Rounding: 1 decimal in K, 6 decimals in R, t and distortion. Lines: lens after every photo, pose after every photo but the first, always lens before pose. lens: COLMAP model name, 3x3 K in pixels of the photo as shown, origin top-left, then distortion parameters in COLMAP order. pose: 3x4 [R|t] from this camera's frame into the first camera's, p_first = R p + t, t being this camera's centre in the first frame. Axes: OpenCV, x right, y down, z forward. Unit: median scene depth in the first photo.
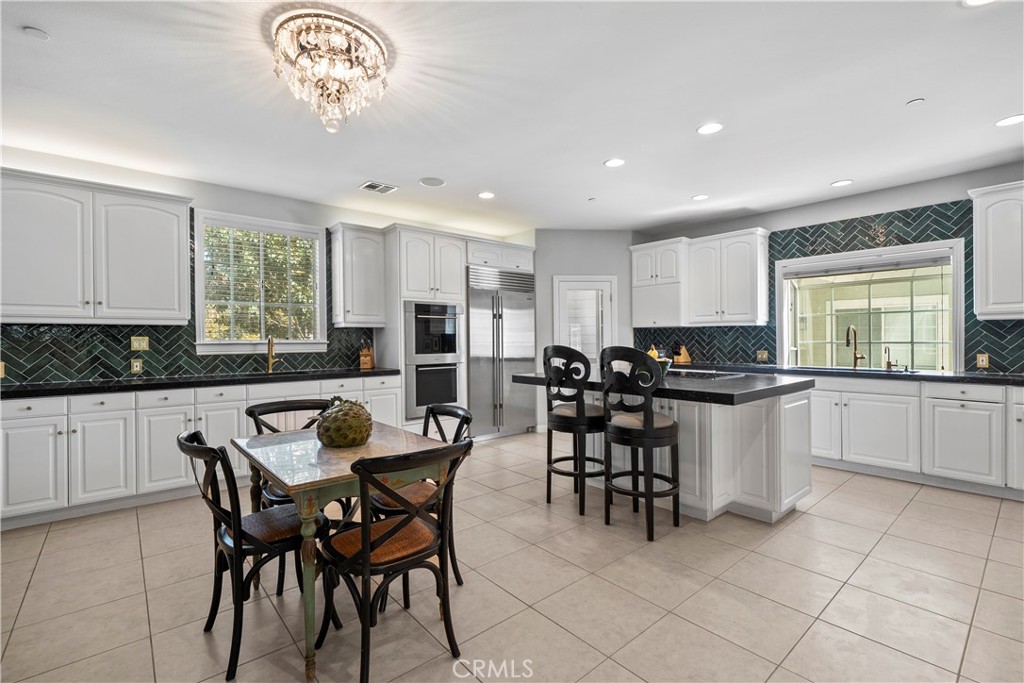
lens RADIAL K [[446.7, 0, 510.7], [0, 446.7, 340.8], [0, 0, 1]] dist [-0.001369, -0.000100]
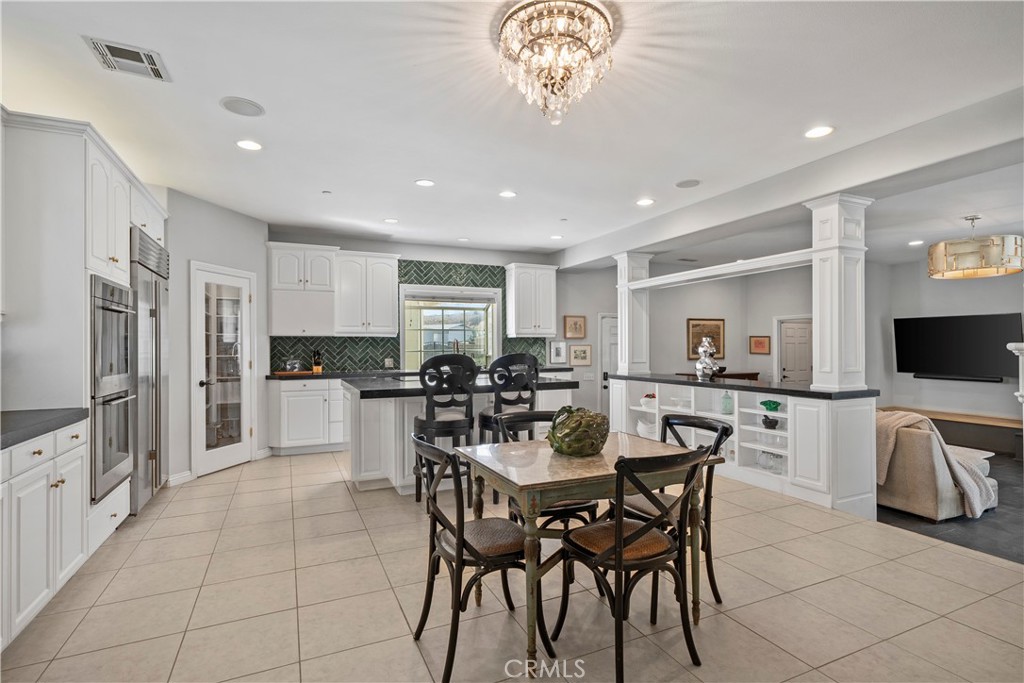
lens RADIAL K [[492.9, 0, 511.6], [0, 492.9, 341.5], [0, 0, 1]] dist [0.001118, 0.000338]
pose [[0.268906, 0.008599, 0.963128, -0.614422], [0.007381, 0.999912, -0.010988, -0.005898], [-0.963138, 0.010064, 0.268819, 0.356350]]
